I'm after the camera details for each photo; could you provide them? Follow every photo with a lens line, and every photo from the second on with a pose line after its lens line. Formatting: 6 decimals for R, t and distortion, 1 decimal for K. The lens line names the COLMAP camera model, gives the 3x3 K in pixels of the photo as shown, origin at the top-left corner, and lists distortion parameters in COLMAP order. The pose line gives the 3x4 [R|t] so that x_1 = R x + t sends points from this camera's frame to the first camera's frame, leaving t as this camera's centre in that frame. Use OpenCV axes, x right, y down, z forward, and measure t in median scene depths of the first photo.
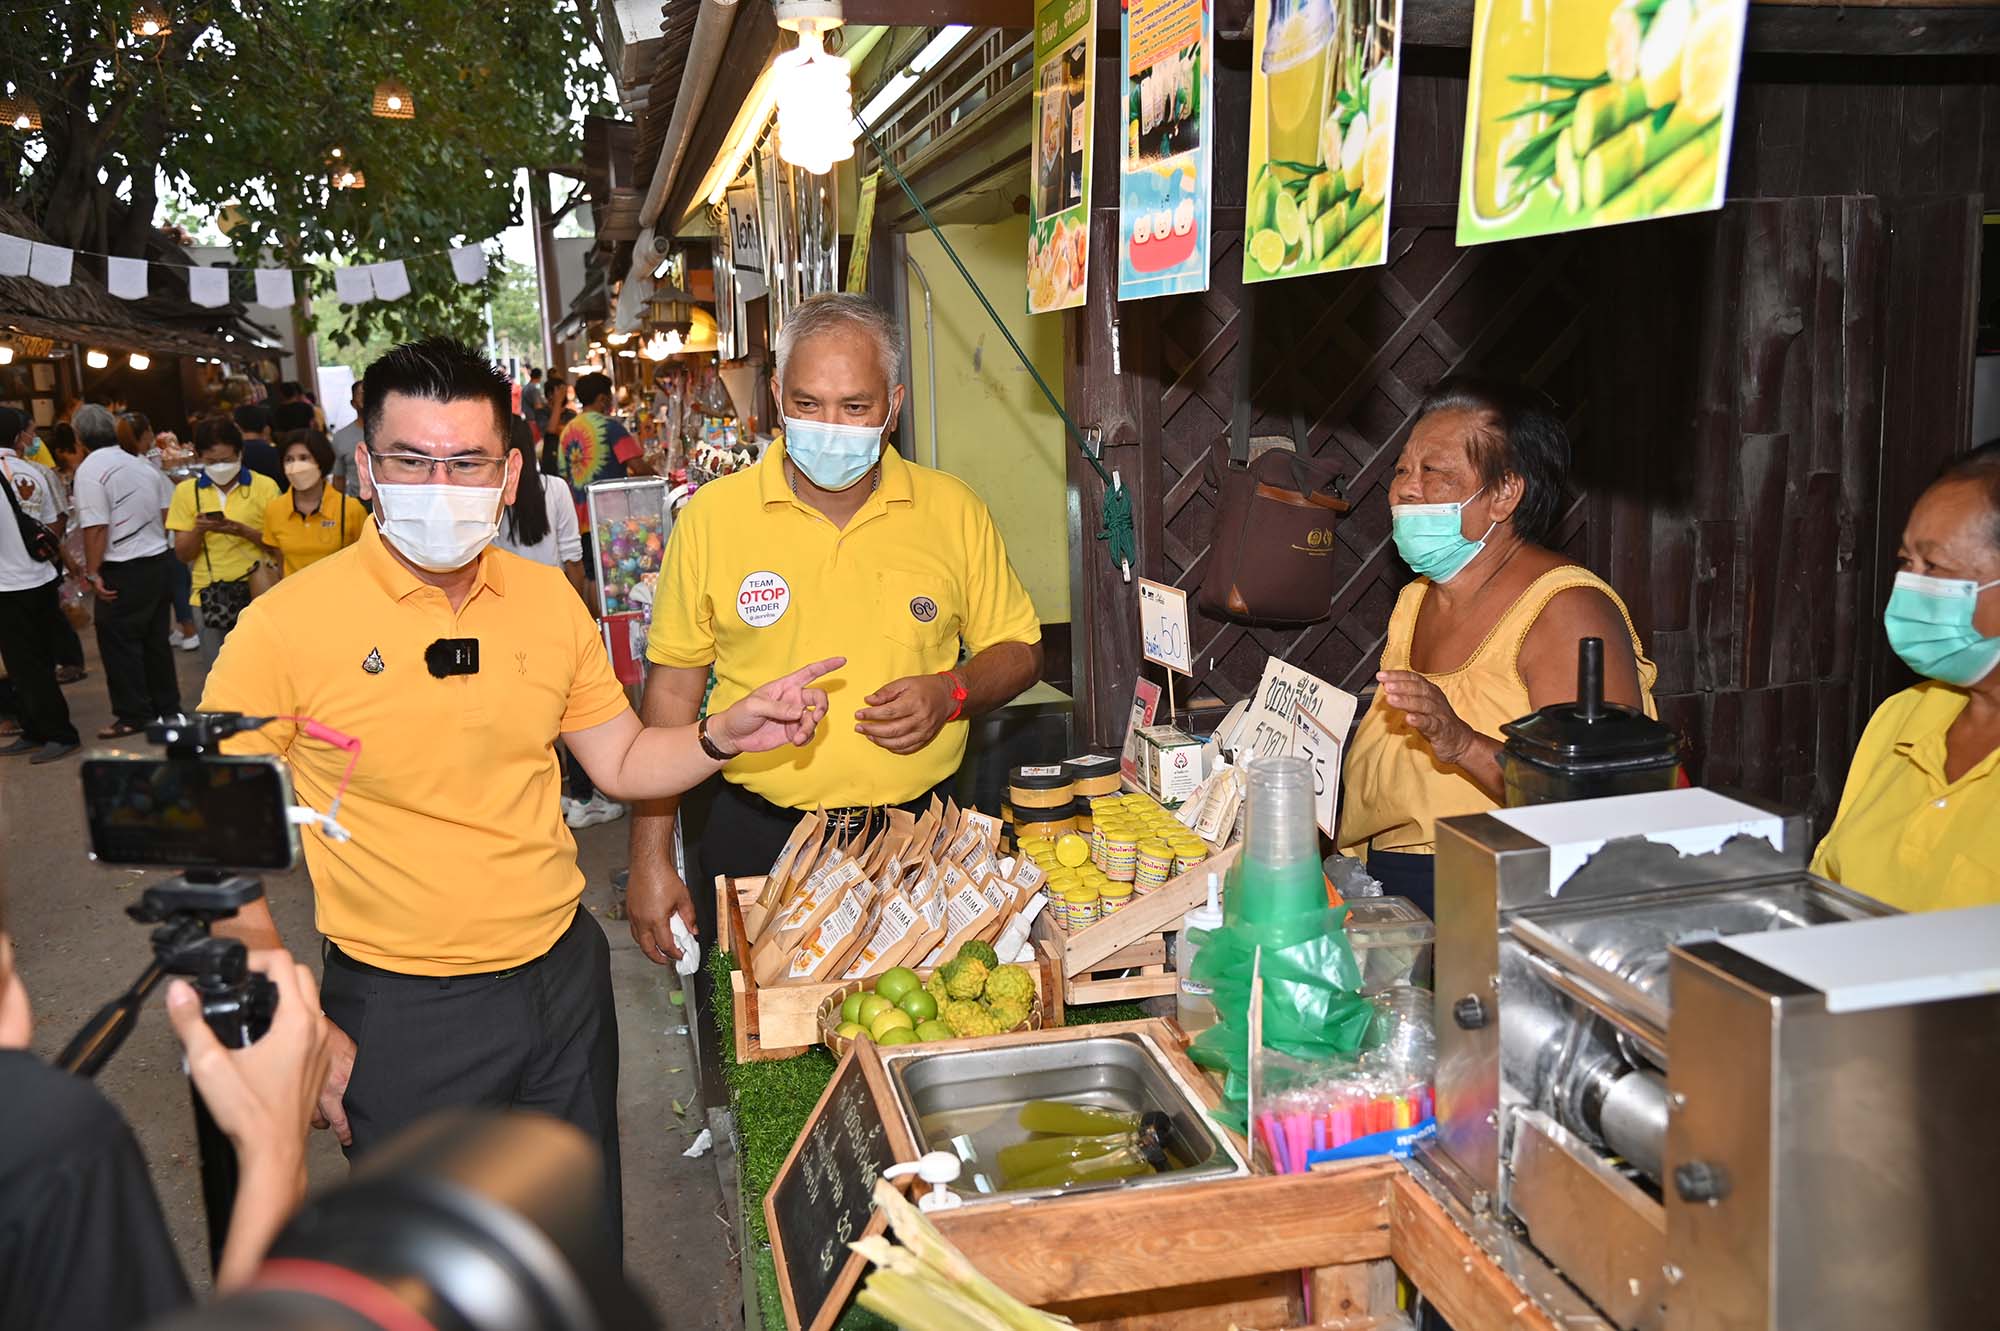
lens RADIAL K [[1765.4, 0, 1000.0], [0, 1765.4, 665.5], [0, 0, 1]] dist [-0.044550, 0.151169]
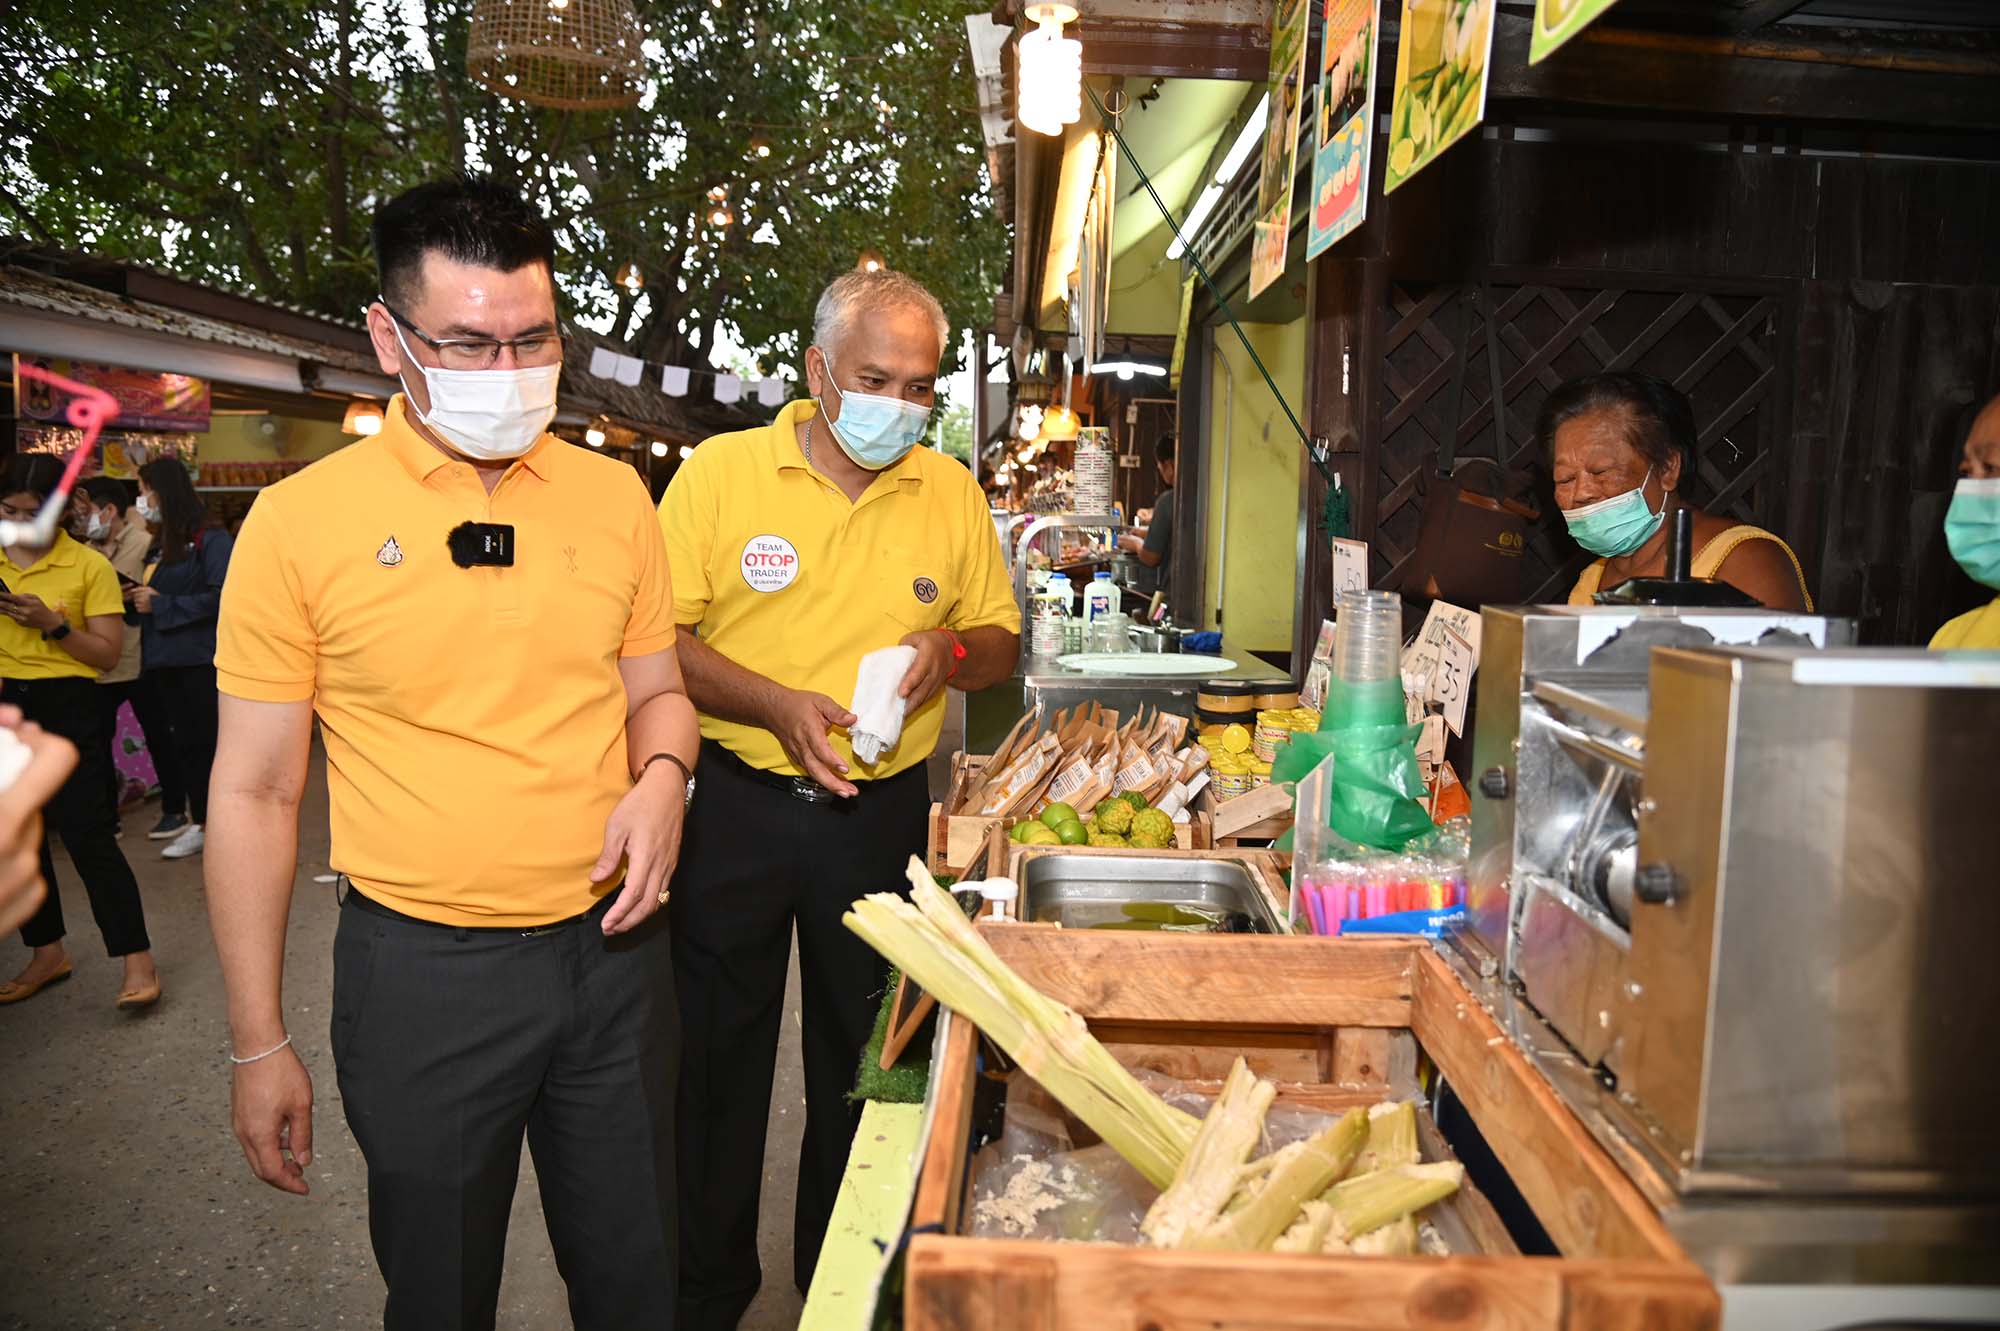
lens RADIAL K [[1380.1, 0, 1000.0], [0, 1380.1, 665.5], [0, 0, 1]] dist [-0.083601, 0.006555]
pose [[0.970486, 0.084543, -0.225854, 0.147969], [-0.095610, 0.994674, -0.038500, 0.173498], [0.221396, 0.058958, 0.973400, 0.137994]]
